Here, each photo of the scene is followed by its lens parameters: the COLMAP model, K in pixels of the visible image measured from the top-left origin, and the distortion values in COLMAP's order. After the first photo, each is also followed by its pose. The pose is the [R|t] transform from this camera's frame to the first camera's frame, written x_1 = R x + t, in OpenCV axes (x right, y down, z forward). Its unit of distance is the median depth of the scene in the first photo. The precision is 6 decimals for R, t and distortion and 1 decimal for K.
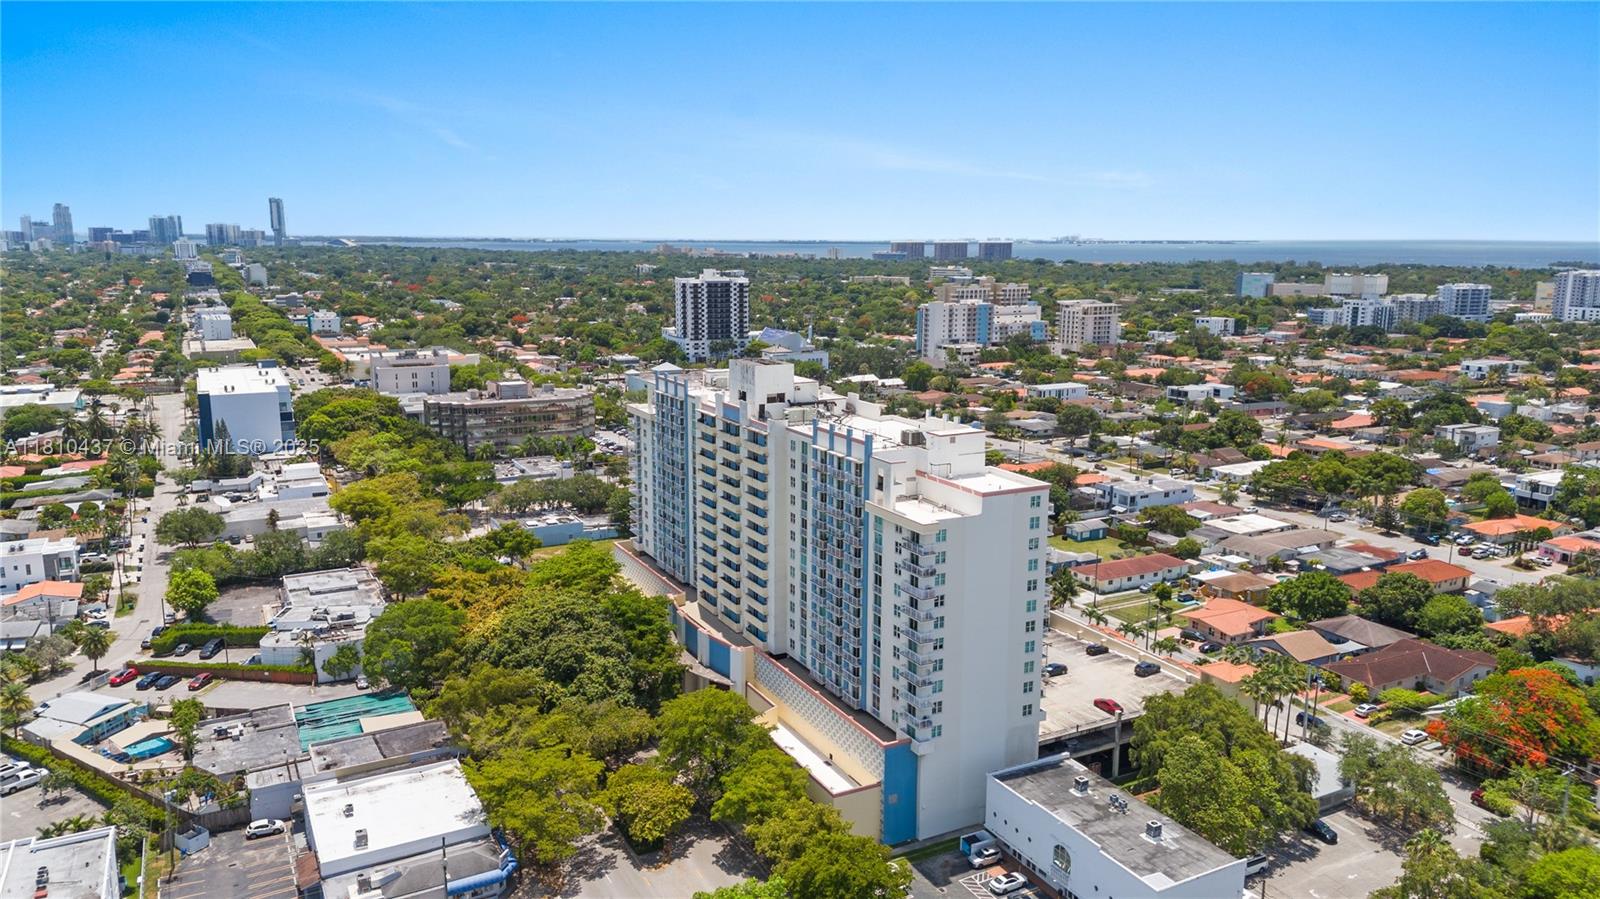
lens RADIAL K [[1112.5, 0, 794.9], [0, 1112.5, 449.3], [0, 0, 1]] dist [0.050146, -0.051665]
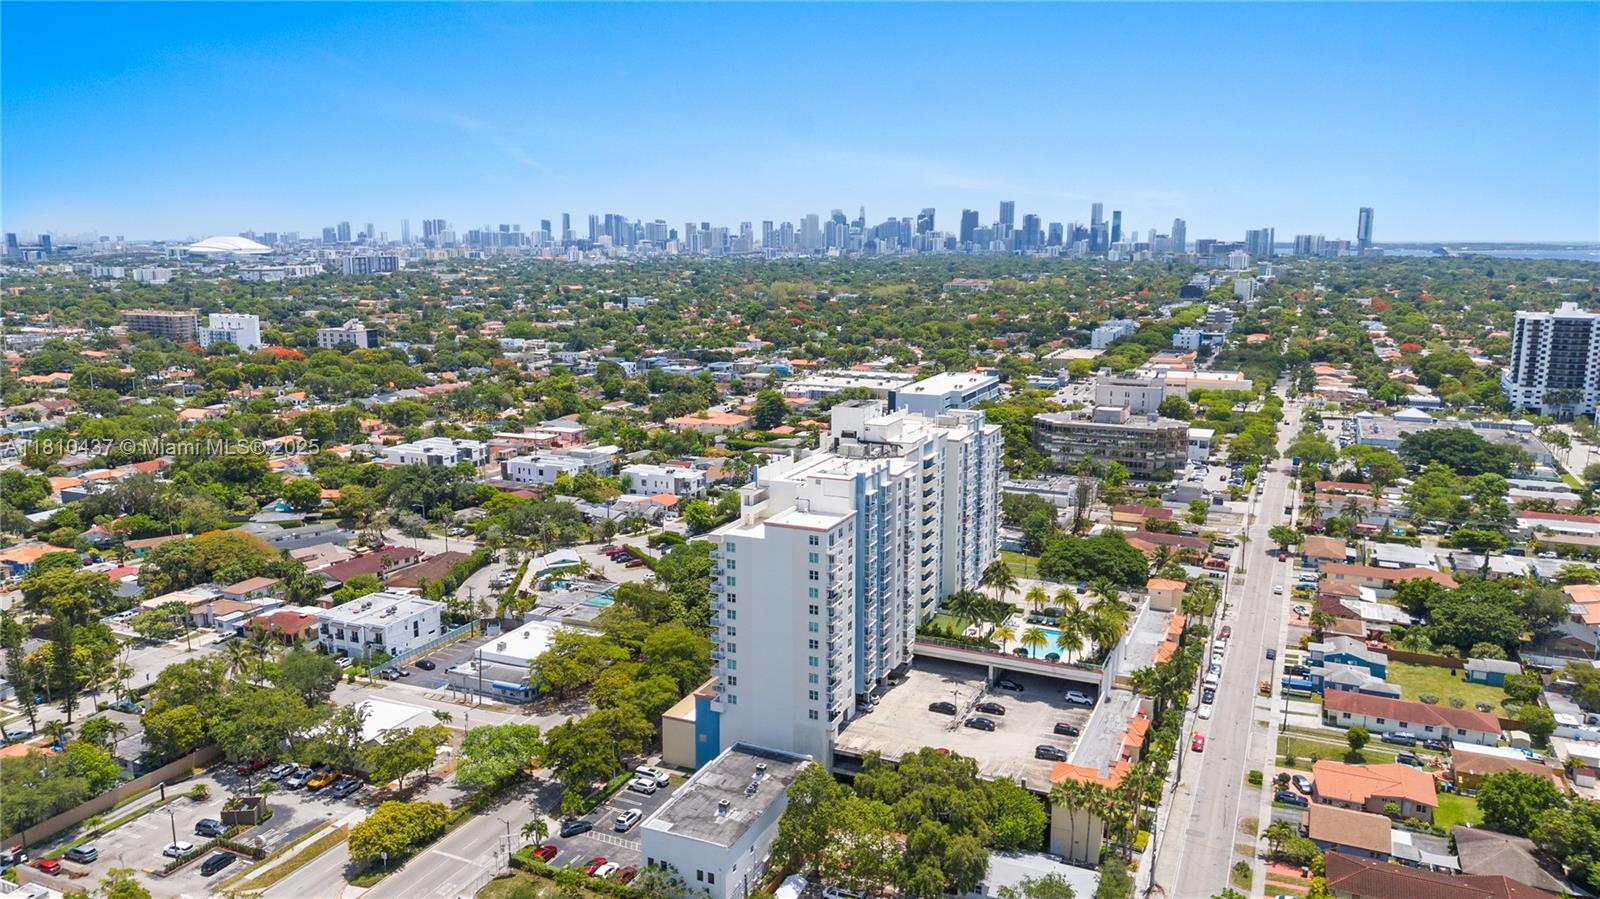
lens RADIAL K [[1112.5, 0, 794.9], [0, 1112.5, 449.3], [0, 0, 1]] dist [0.050146, -0.051665]
pose [[0.610916, 0.139104, -0.779379, 0.239636], [-0.143958, 0.987550, 0.063417, -0.026155], [0.778497, 0.073455, 0.623335, 0.049743]]
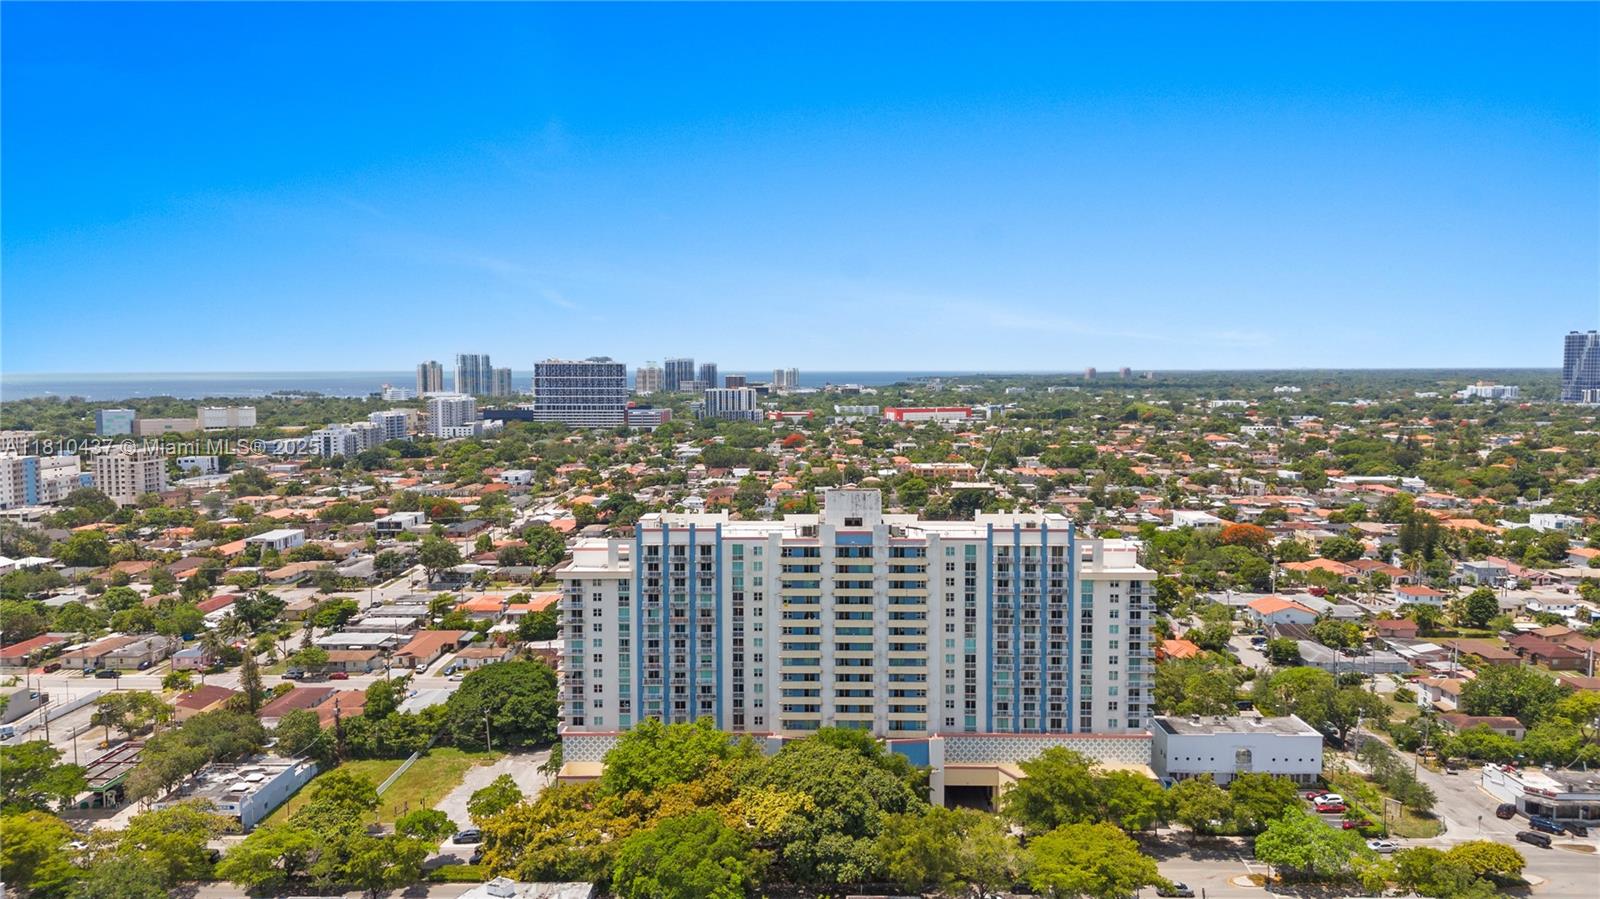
lens RADIAL K [[1112.5, 0, 794.9], [0, 1112.5, 449.3], [0, 0, 1]] dist [0.050146, -0.051665]
pose [[0.506992, -0.071261, 0.859000, -0.273840], [0.170047, 0.985260, -0.018628, -0.028972], [-0.845011, 0.155515, 0.511637, 0.124068]]
